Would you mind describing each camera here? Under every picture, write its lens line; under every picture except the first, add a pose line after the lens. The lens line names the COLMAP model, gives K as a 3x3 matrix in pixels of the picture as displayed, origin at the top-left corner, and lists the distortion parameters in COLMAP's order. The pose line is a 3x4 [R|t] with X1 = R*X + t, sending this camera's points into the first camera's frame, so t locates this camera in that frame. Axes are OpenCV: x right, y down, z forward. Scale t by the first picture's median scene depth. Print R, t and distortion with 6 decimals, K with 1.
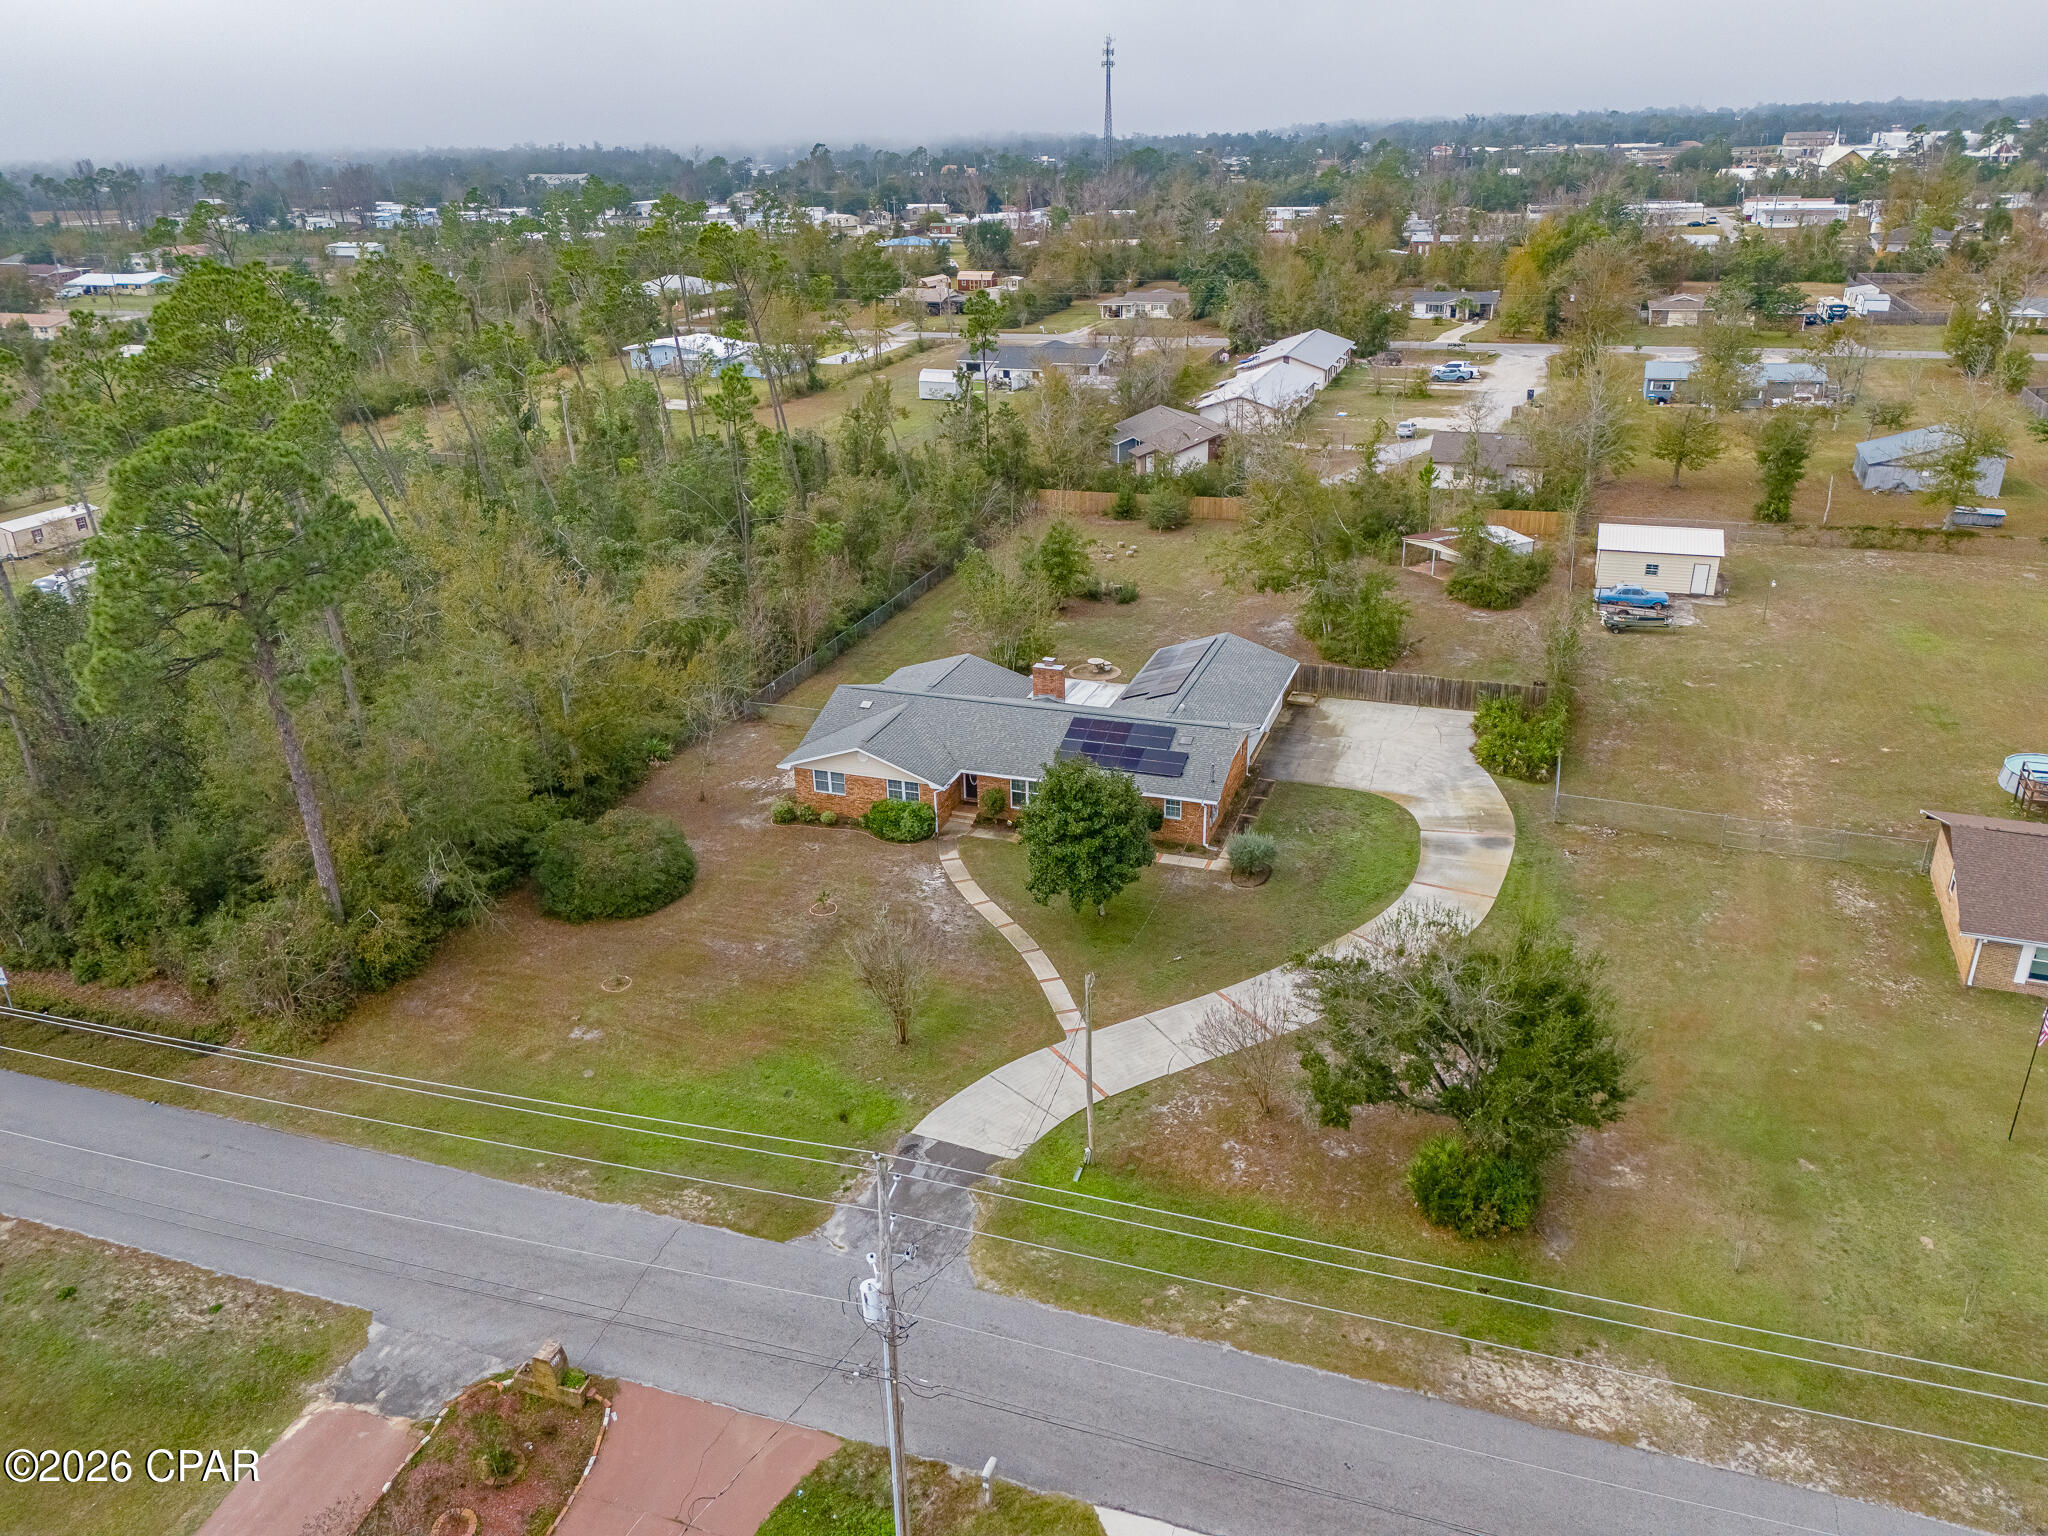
lens RADIAL K [[1503.8, 0, 1028.8], [0, 1503.8, 765.2], [0, 0, 1]] dist [0.065655, -0.056684]
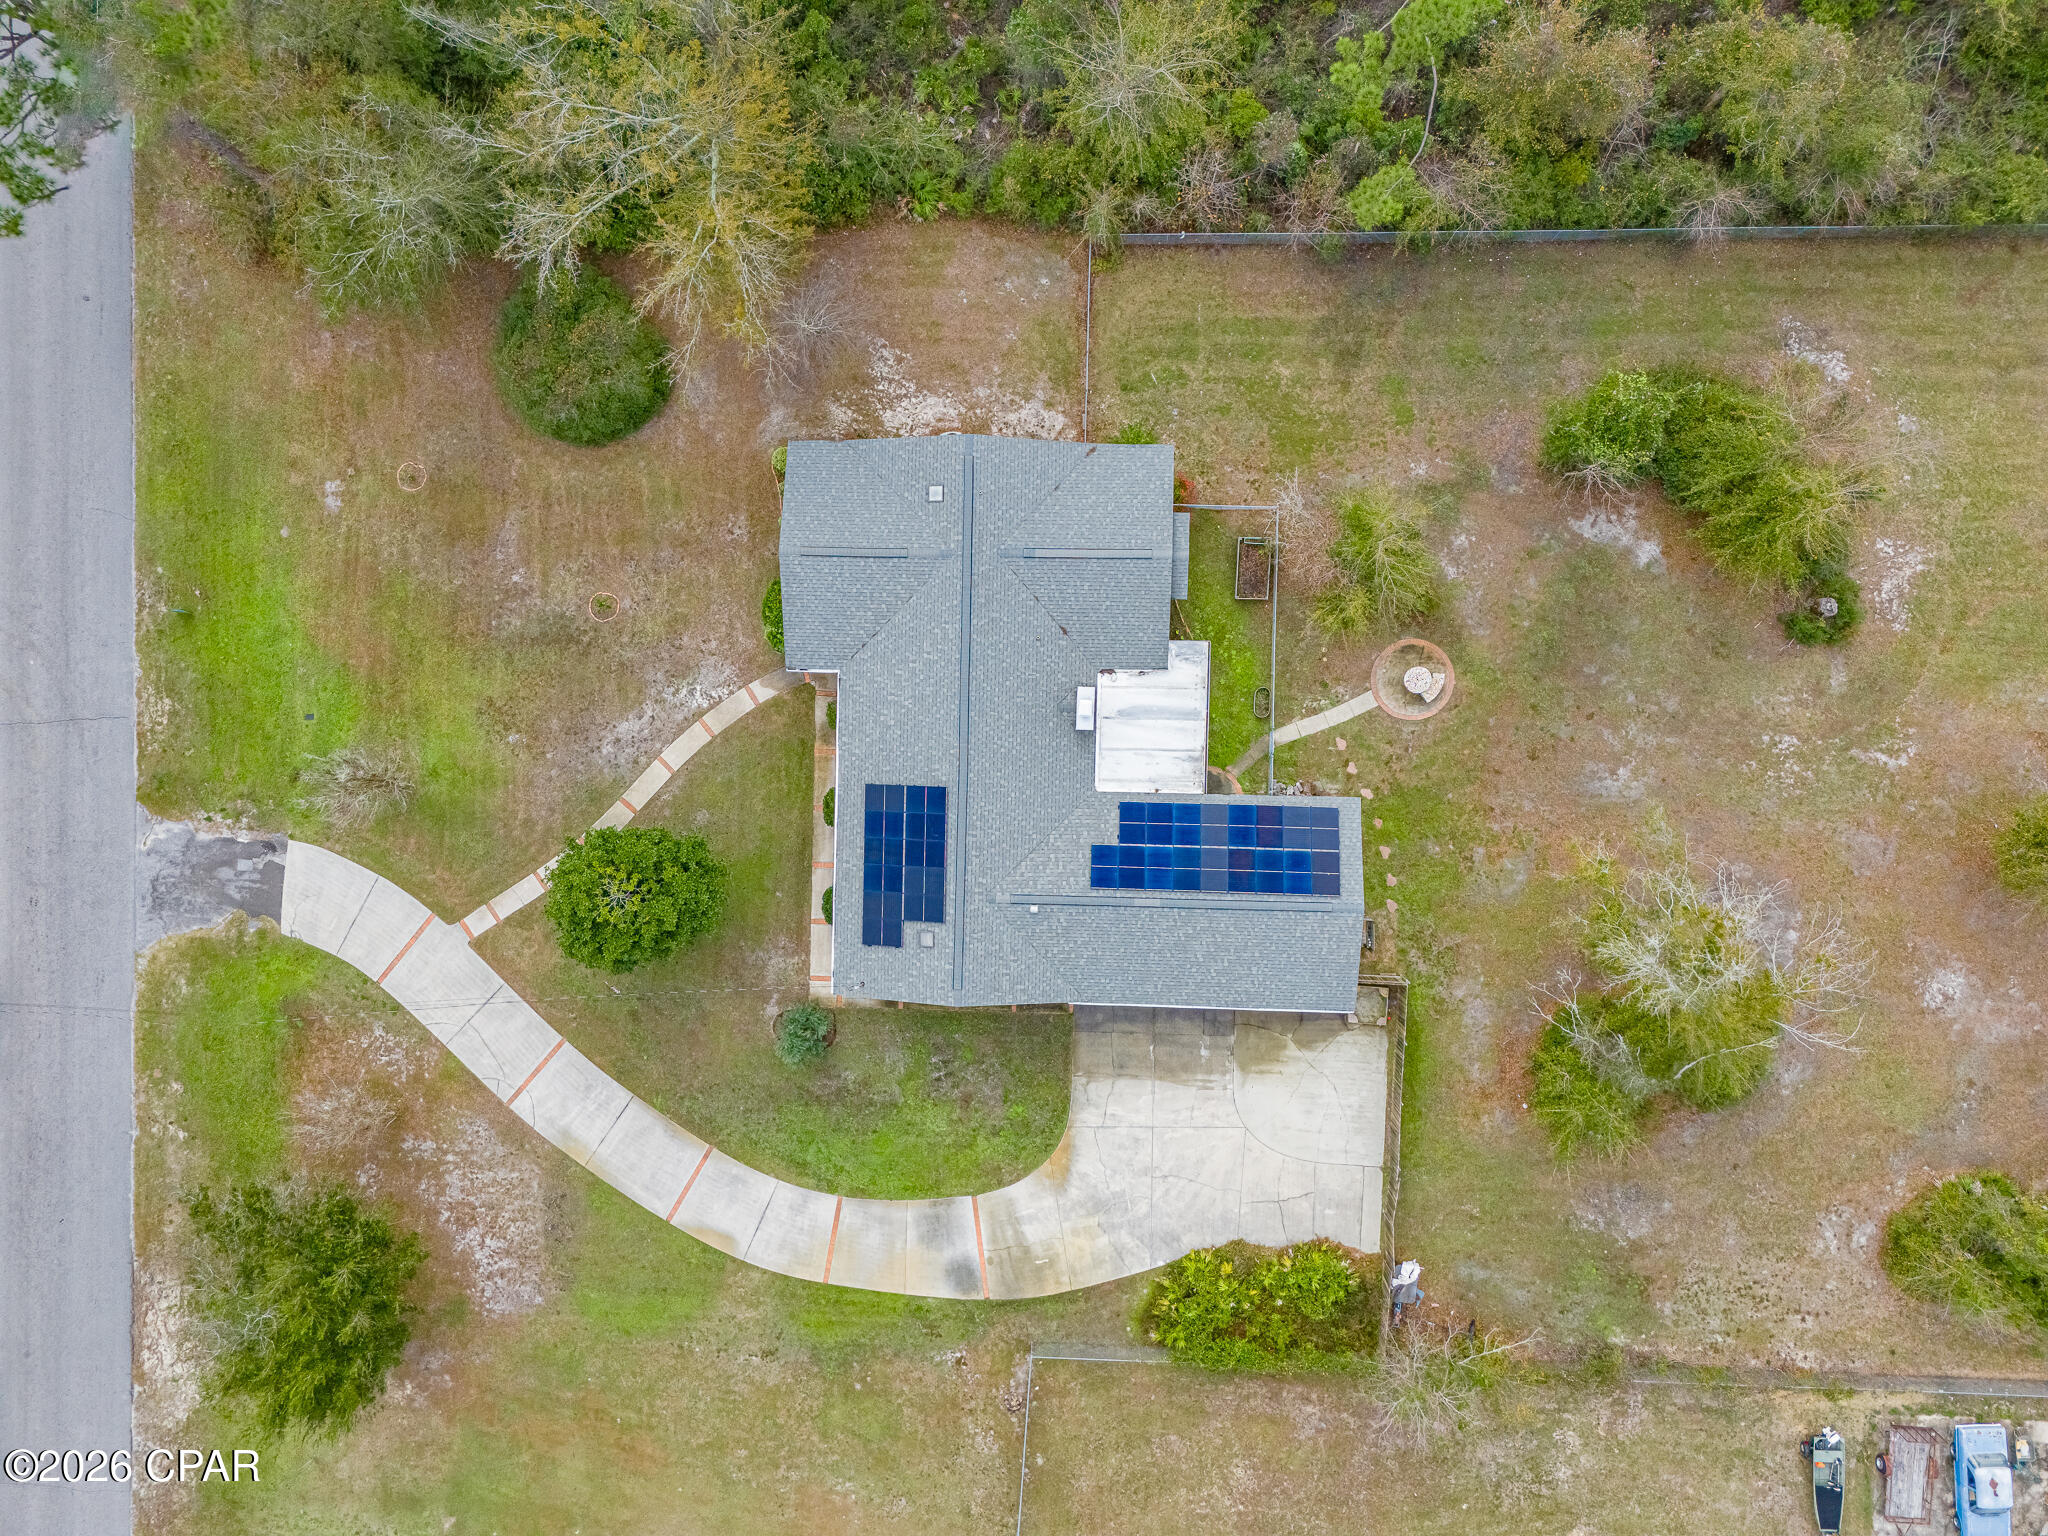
lens RADIAL K [[1503.8, 0, 1042.2], [0, 1503.8, 770.1], [0, 0, 1]] dist [0.065655, -0.056684]
pose [[0.315179, 0.948415, 0.034228, 0.012493], [-0.332394, 0.076536, 0.940030, -0.790879], [0.888919, -0.307655, 0.339370, 0.811238]]
